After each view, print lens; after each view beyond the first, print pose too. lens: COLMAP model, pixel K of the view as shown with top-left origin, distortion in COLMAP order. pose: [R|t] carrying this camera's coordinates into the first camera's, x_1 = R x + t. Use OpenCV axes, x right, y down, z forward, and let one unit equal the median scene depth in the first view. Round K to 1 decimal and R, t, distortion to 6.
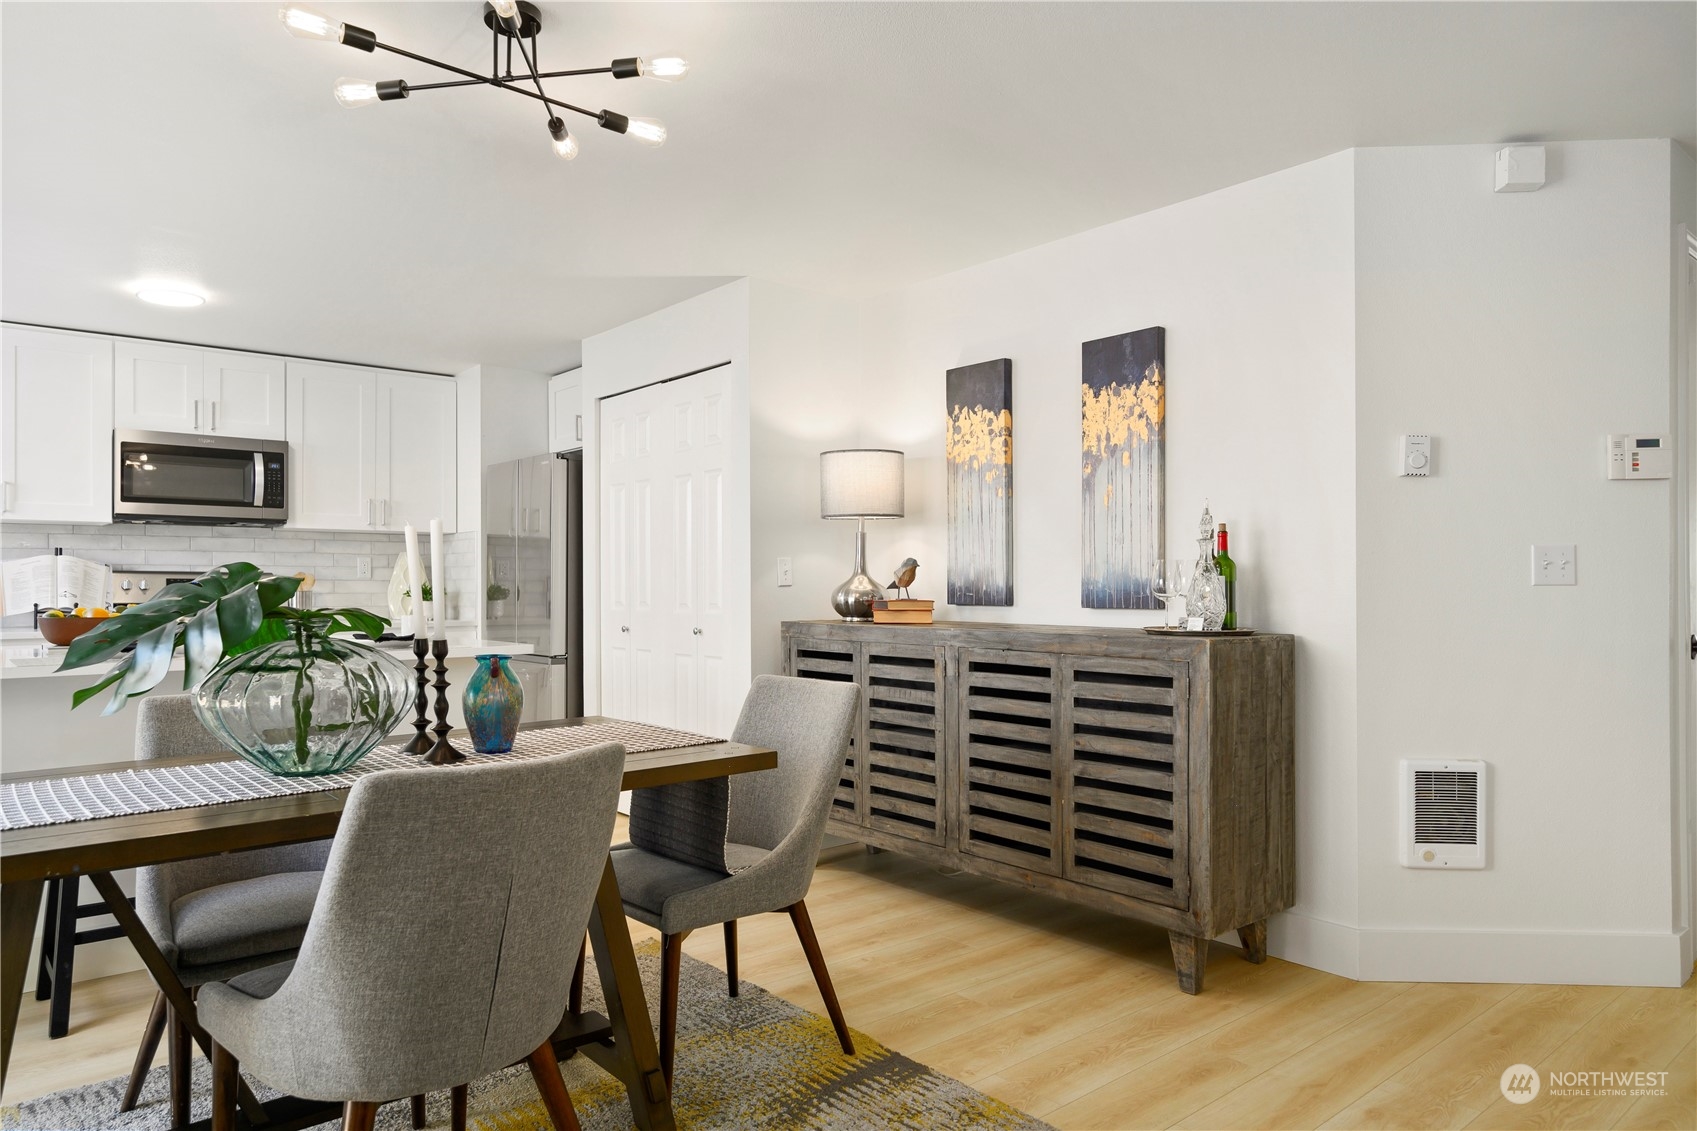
lens RADIAL K [[1079.1, 0, 844.9], [0, 1079.1, 580.4], [0, 0, 1]] dist [-0.005171, 0.005657]
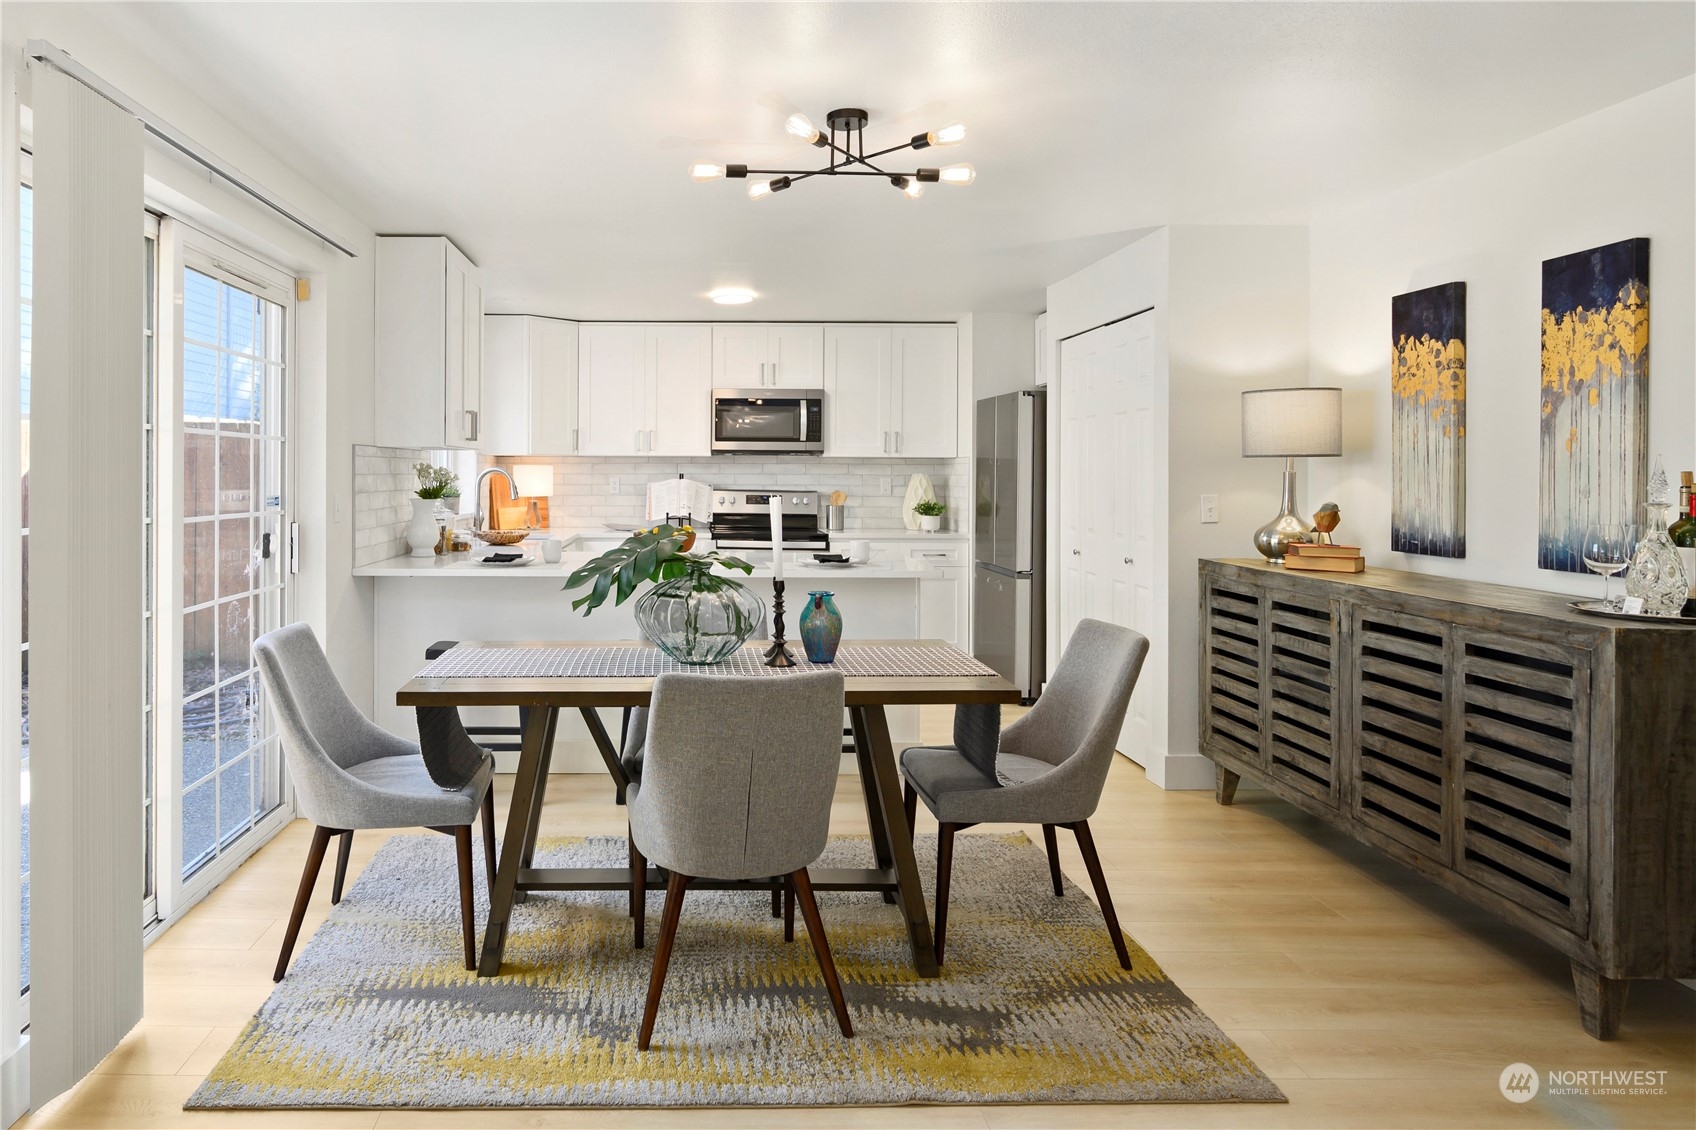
lens RADIAL K [[1035.7, 0, 685.3], [0, 1035.7, 479.3], [0, 0, 1]] dist [0.006186, -0.002991]
pose [[0.765225, 0.009551, -0.643692, 0.218906], [-0.004349, 0.999944, 0.009666, -0.048432], [0.643748, -0.004597, 0.765224, -0.072159]]
